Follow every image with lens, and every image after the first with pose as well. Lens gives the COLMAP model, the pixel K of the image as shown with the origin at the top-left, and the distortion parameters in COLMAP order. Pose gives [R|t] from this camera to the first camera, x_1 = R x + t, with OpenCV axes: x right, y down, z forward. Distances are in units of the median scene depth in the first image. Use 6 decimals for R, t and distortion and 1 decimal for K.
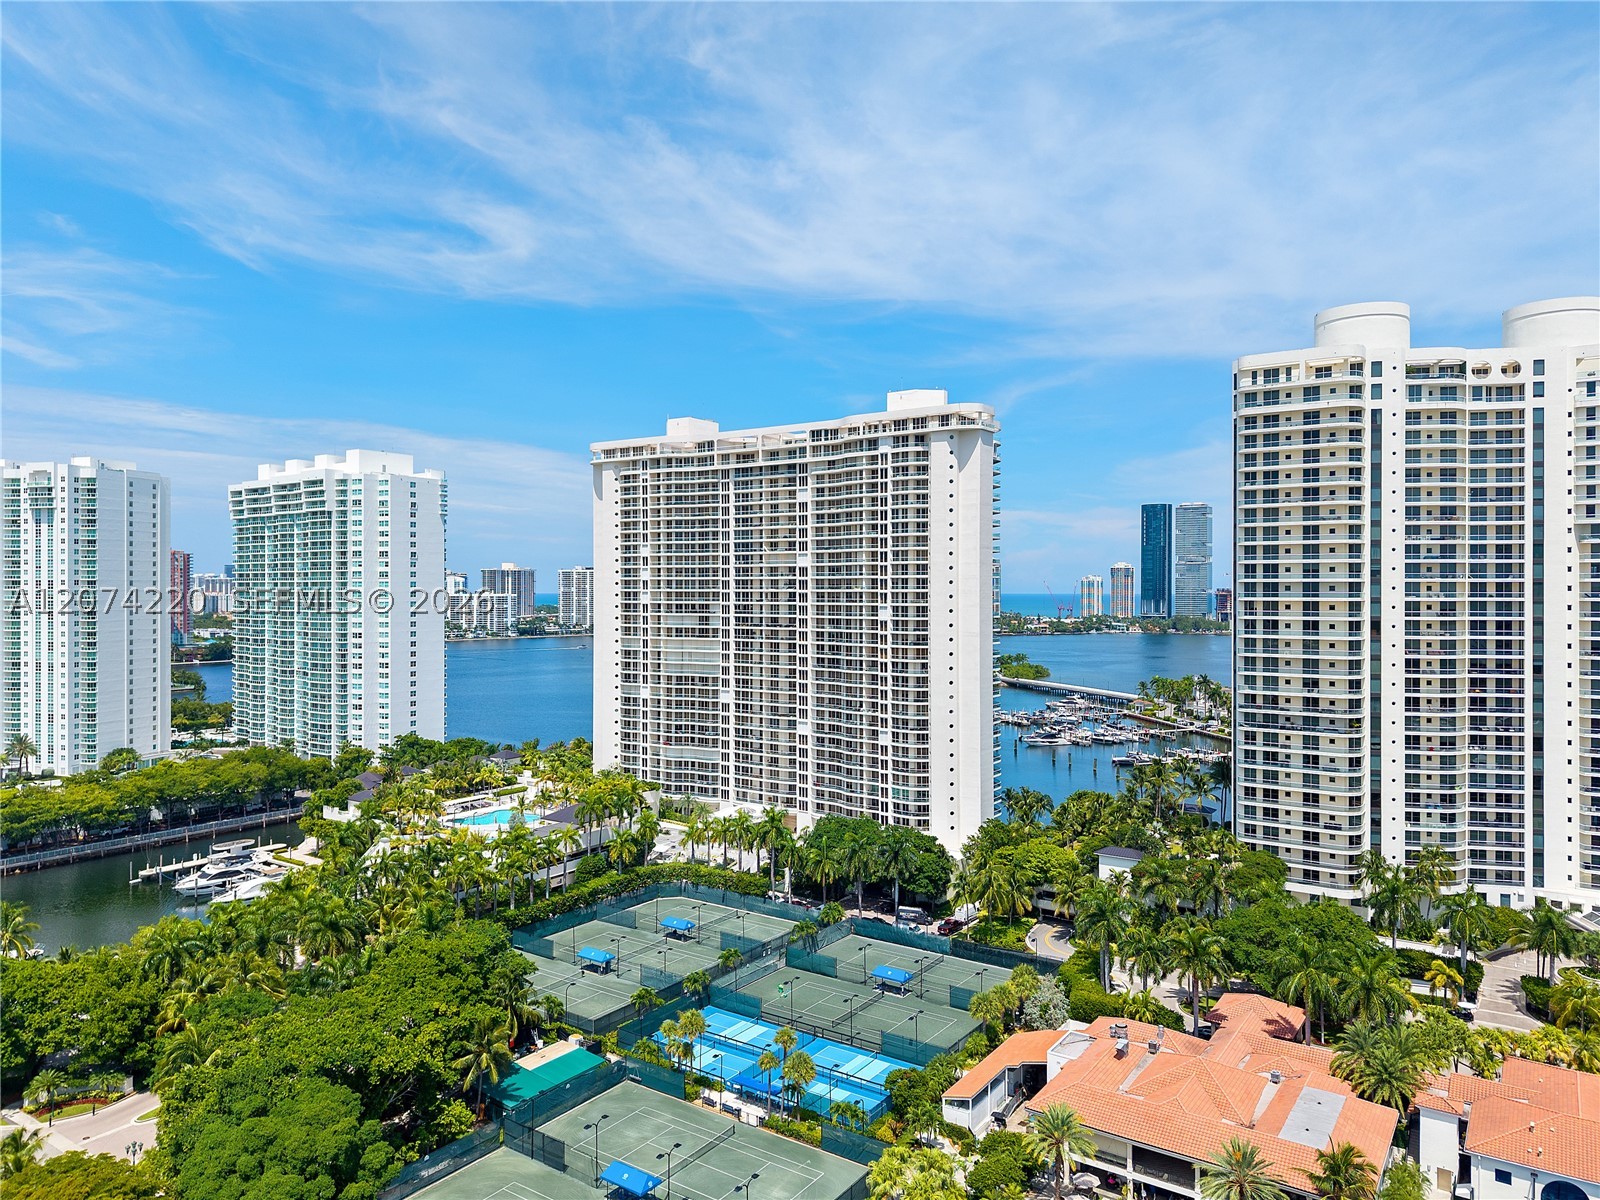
lens RADIAL K [[1068.8, 0, 800.0], [0, 1068.8, 600.0], [0, 0, 1]] dist [0.078581, -0.119166]
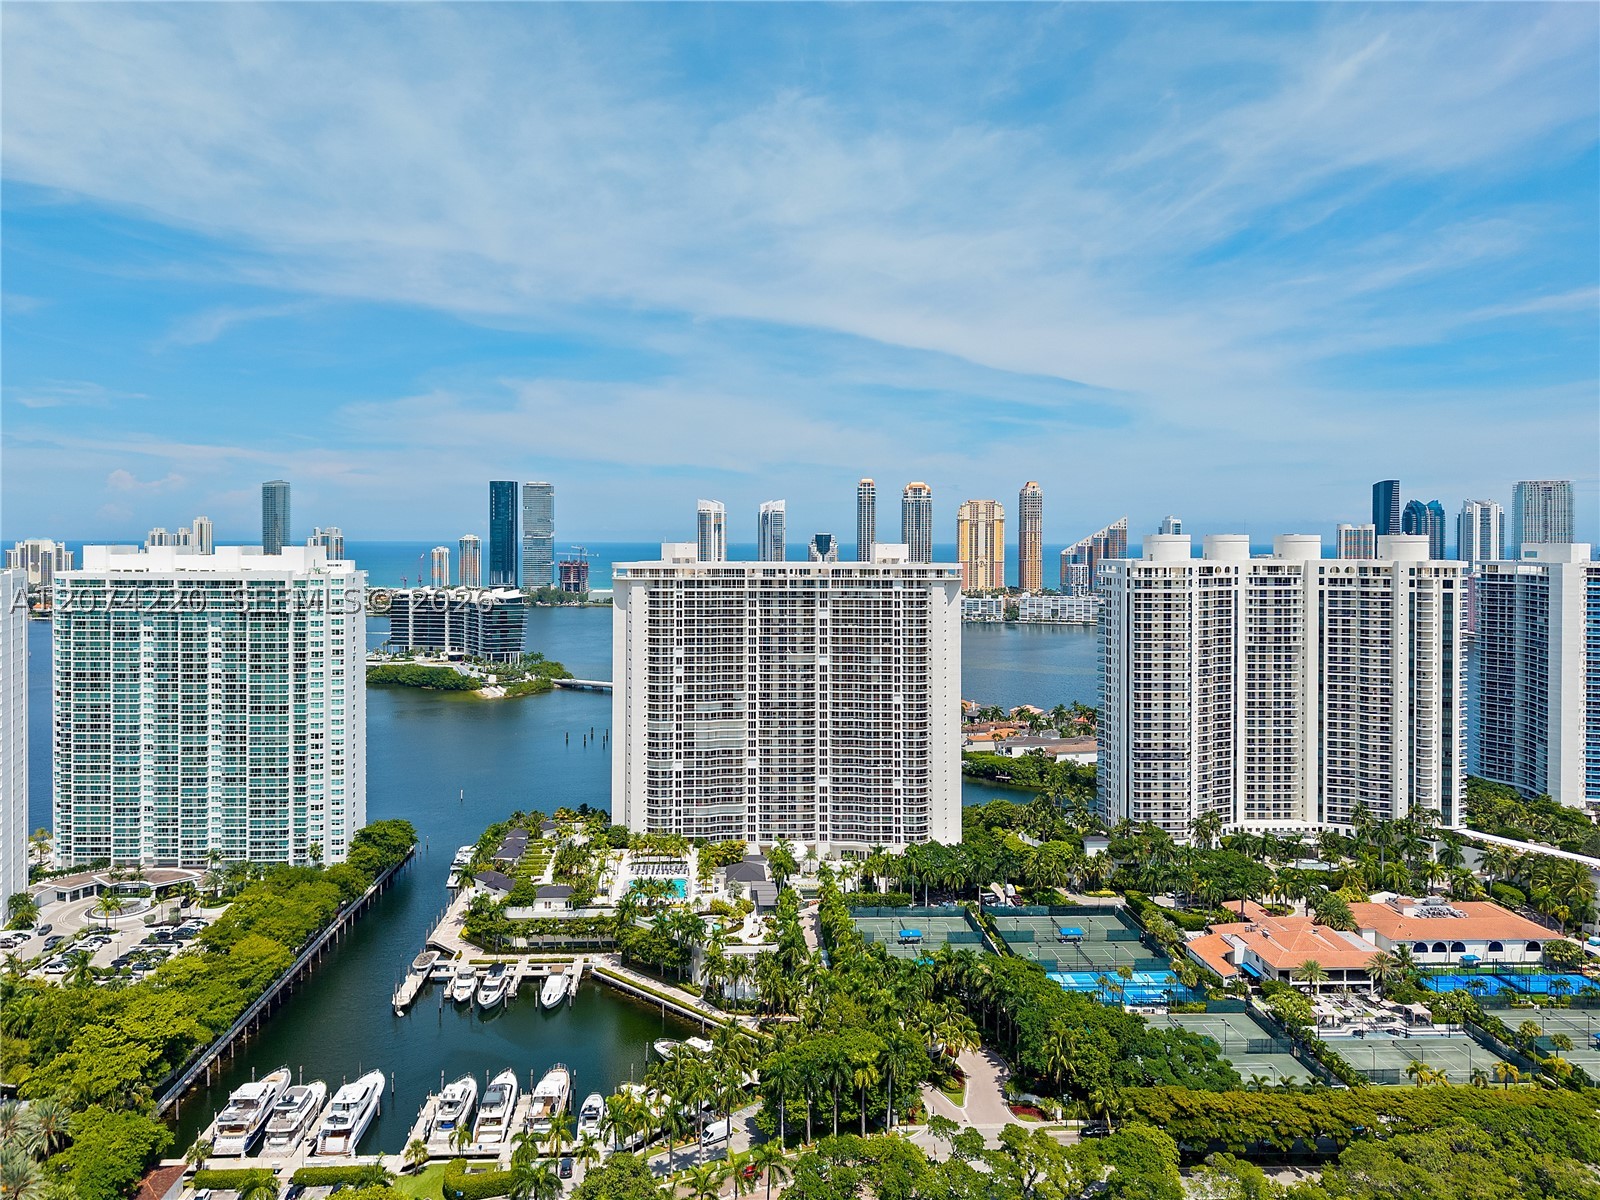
lens RADIAL K [[1103.8, 0, 738.0], [0, 1103.8, 537.4], [0, 0, 1]] dist [0.042296, -0.026852]
pose [[0.796656, -0.002460, 0.604429, -0.902958], [0.004840, 0.999986, -0.002308, -0.184466], [-0.604414, 0.004764, 0.796656, -0.074909]]
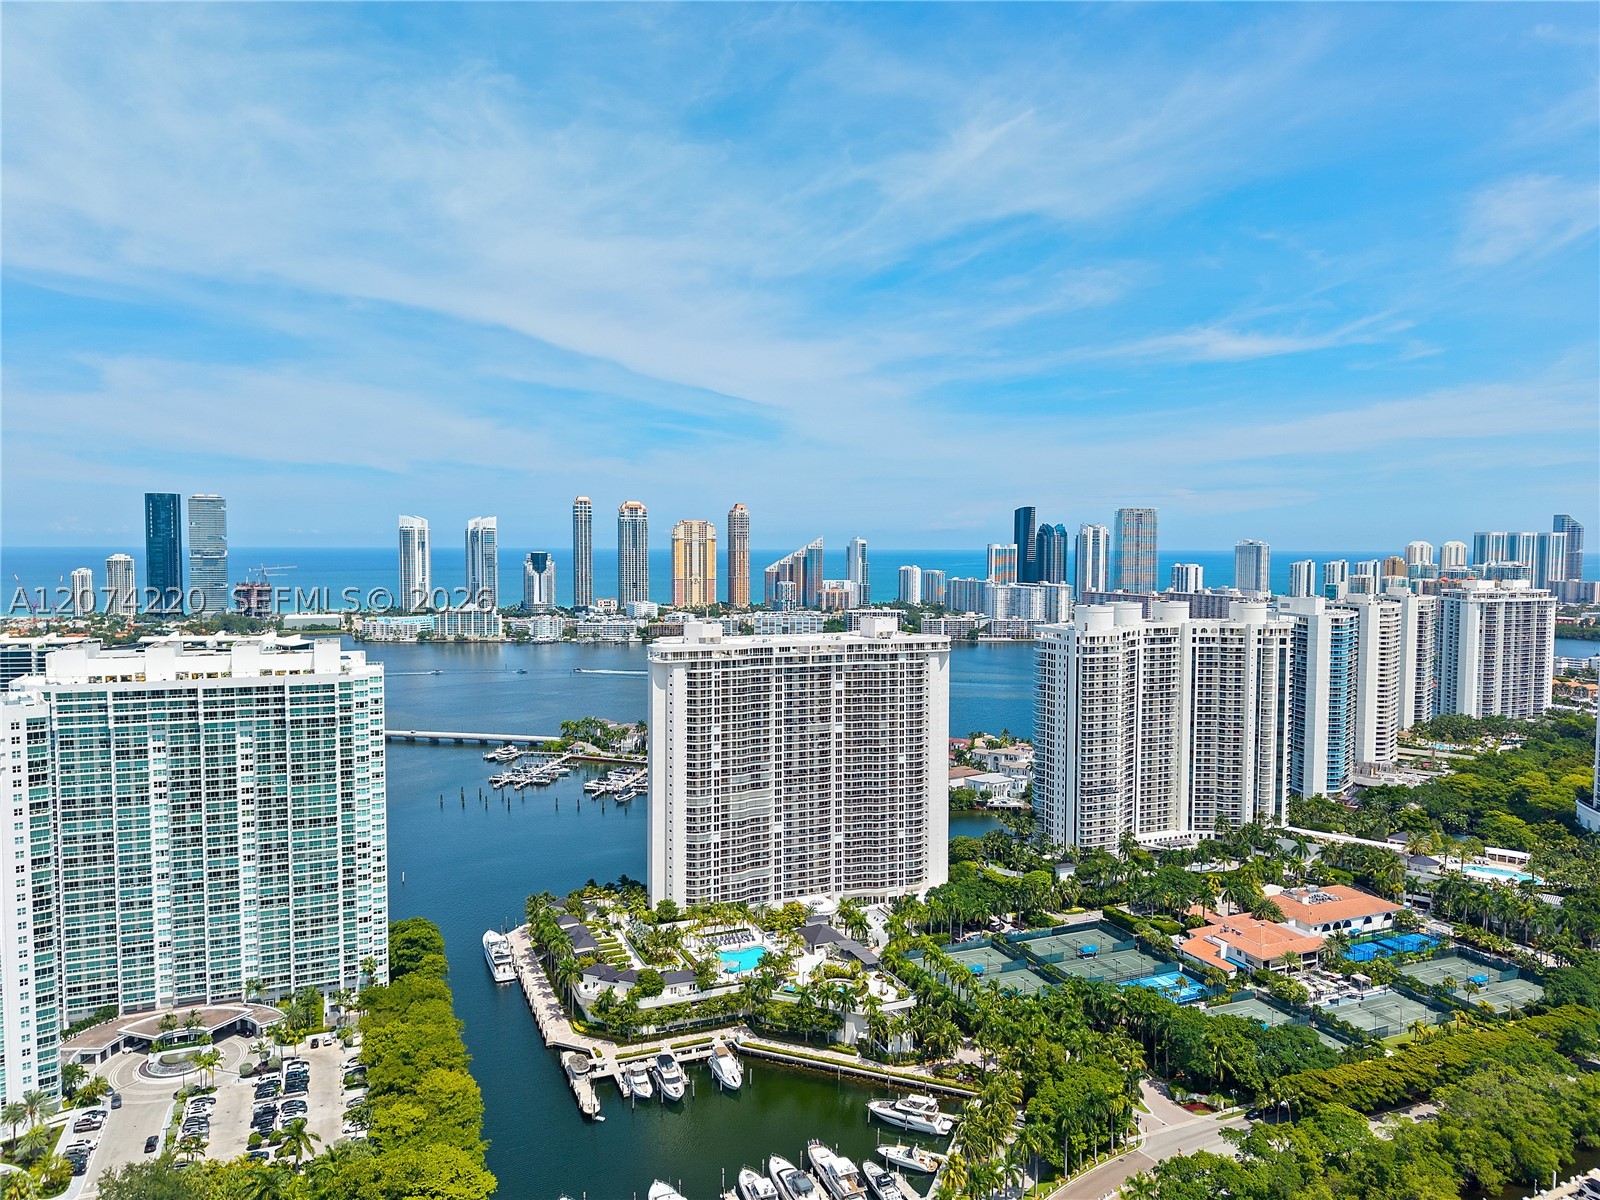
lens RADIAL K [[1097.4, 0, 802.6], [0, 1097.4, 612.5], [0, 0, 1]] dist [0.057674, -0.062357]
pose [[0.524391, -0.055305, 0.849680, -1.266443], [0.003479, 0.998019, 0.062813, -0.283771], [-0.851471, -0.029982, 0.523545, 0.221047]]
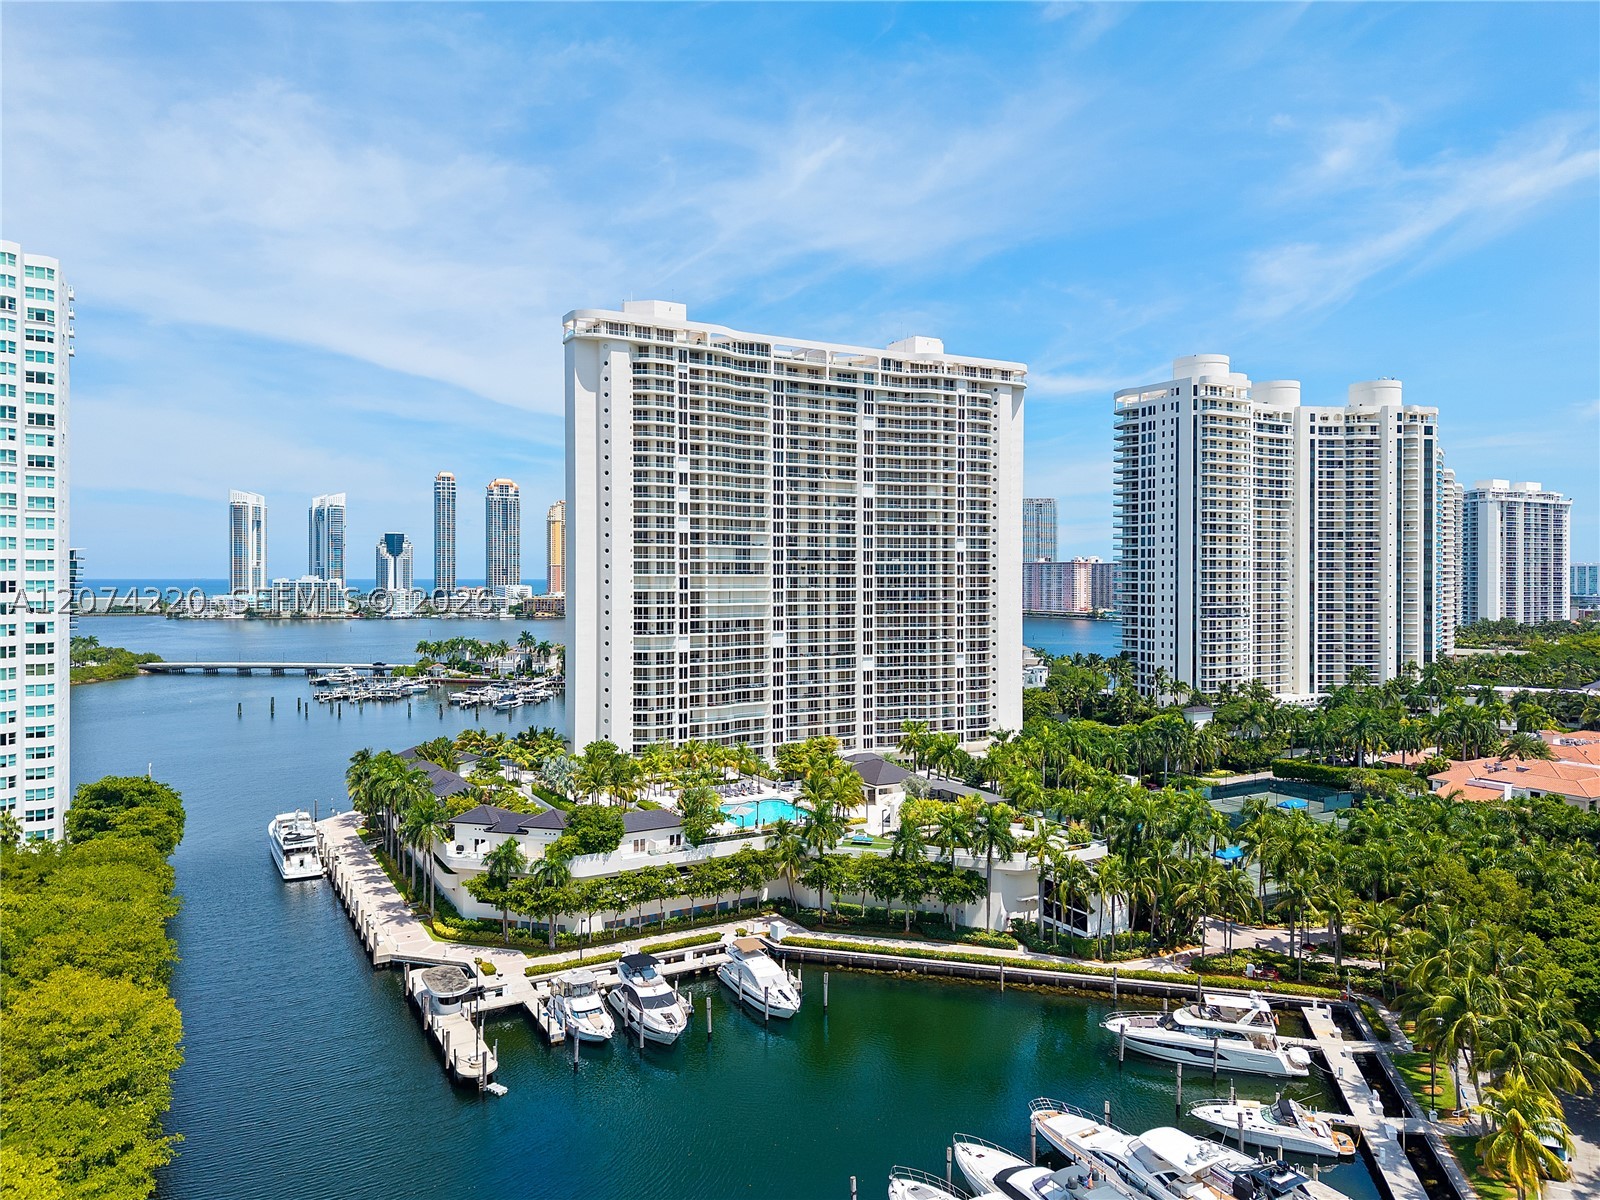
lens RADIAL K [[1105.1, 0, 810.5], [0, 1105.1, 578.3], [0, 0, 1]] dist [0.067876, -0.061439]
pose [[0.419263, -0.008302, 0.907827, -0.878044], [0.005717, 0.999963, 0.006505, 0.033676], [-0.907847, 0.002463, 0.419295, 0.594754]]
